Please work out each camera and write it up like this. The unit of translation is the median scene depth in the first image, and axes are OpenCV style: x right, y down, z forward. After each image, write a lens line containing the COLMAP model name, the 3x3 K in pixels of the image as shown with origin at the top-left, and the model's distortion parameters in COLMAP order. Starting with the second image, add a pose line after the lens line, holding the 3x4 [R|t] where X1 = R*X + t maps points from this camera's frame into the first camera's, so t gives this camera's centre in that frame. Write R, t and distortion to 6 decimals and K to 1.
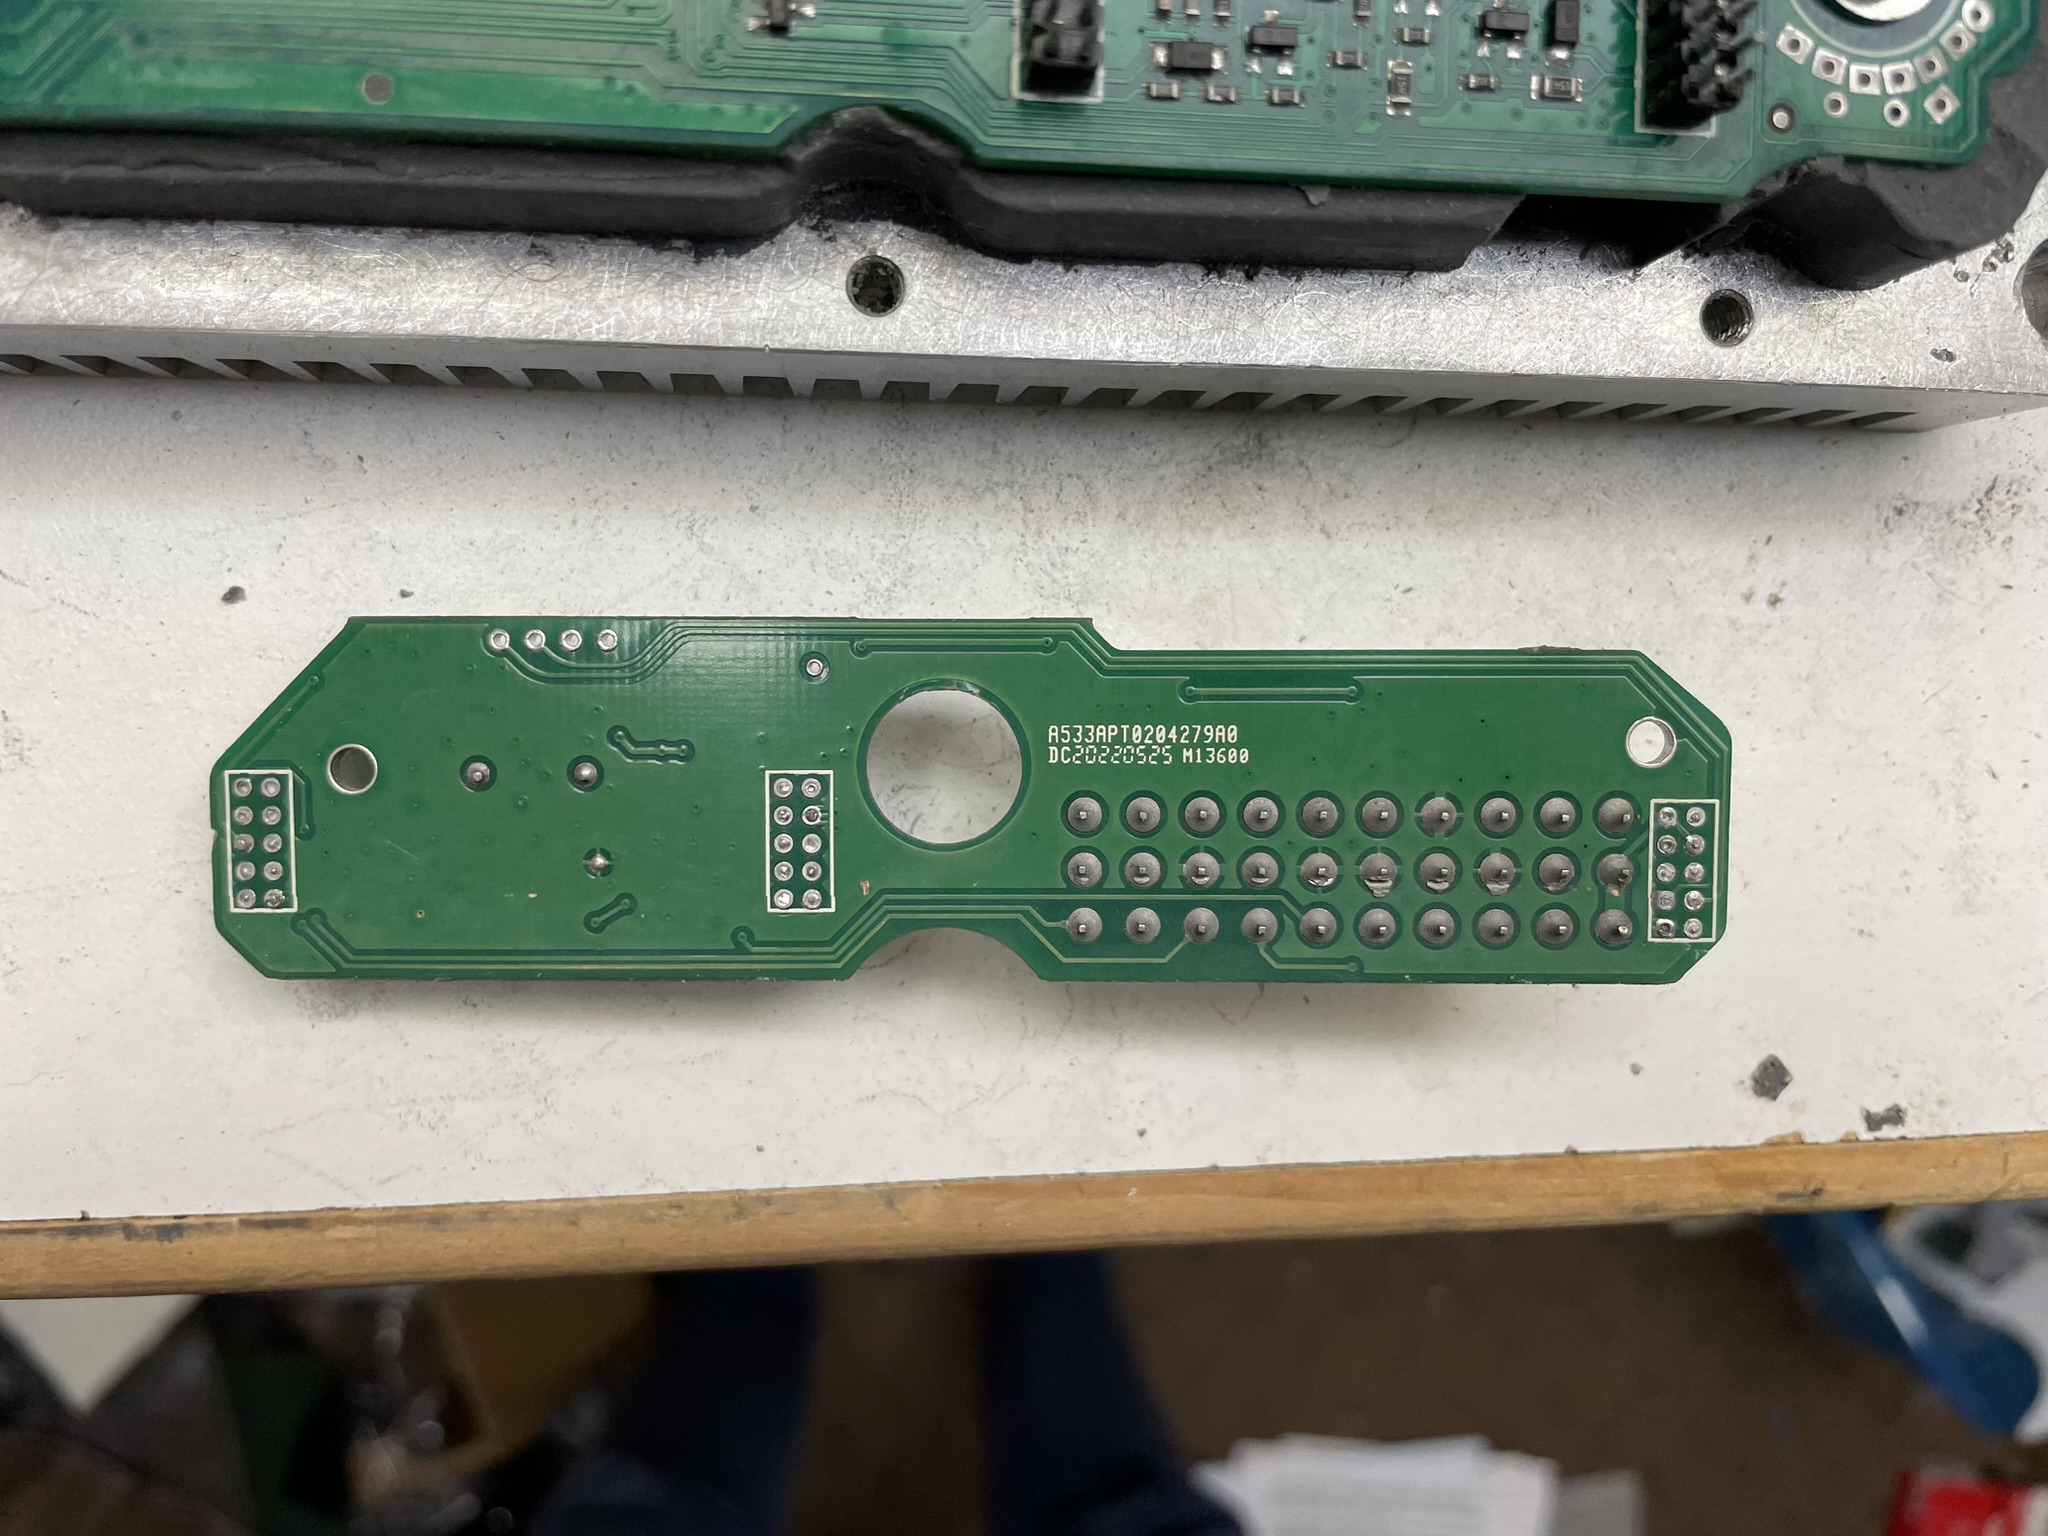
lens RADIAL K [[1602.5, 0, 1010.7], [0, 1602.5, 762.2], [0, 0, 1]] dist [0.019758, -0.079982]
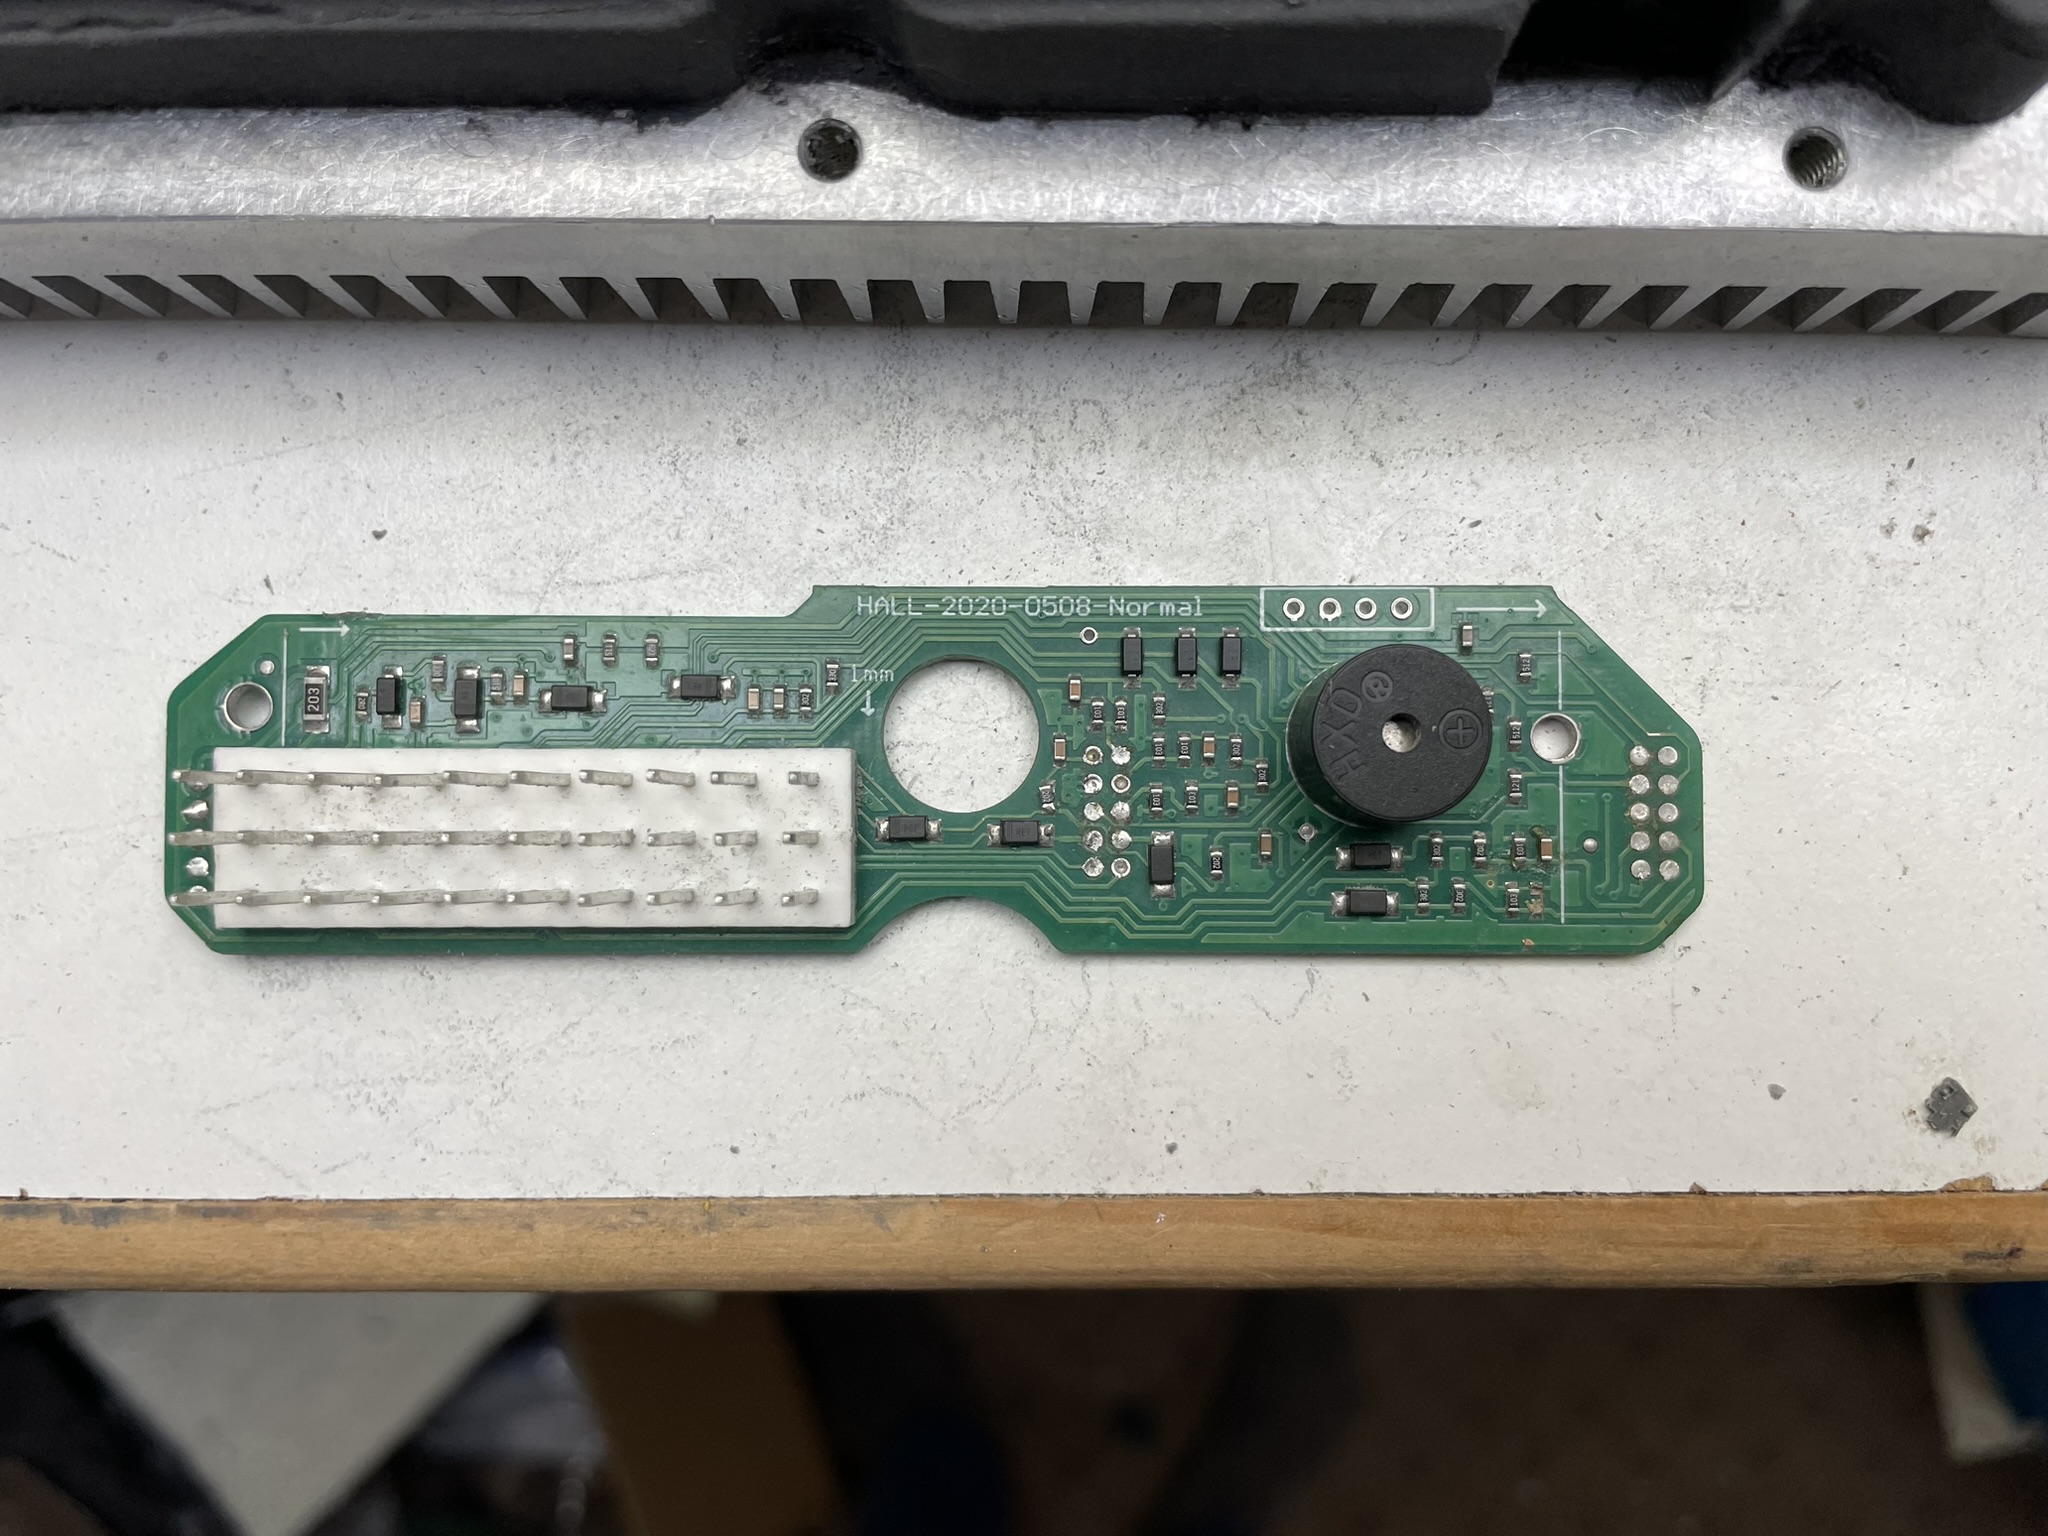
lens RADIAL K [[1602.5, 0, 1031.6], [0, 1602.5, 784.1], [0, 0, 1]] dist [0.019758, -0.079982]
pose [[0.991875, -0.003780, -0.127159, 0.123293], [-0.010096, 0.994067, -0.108300, 0.137237], [0.126814, 0.108704, 0.985952, 0.125839]]
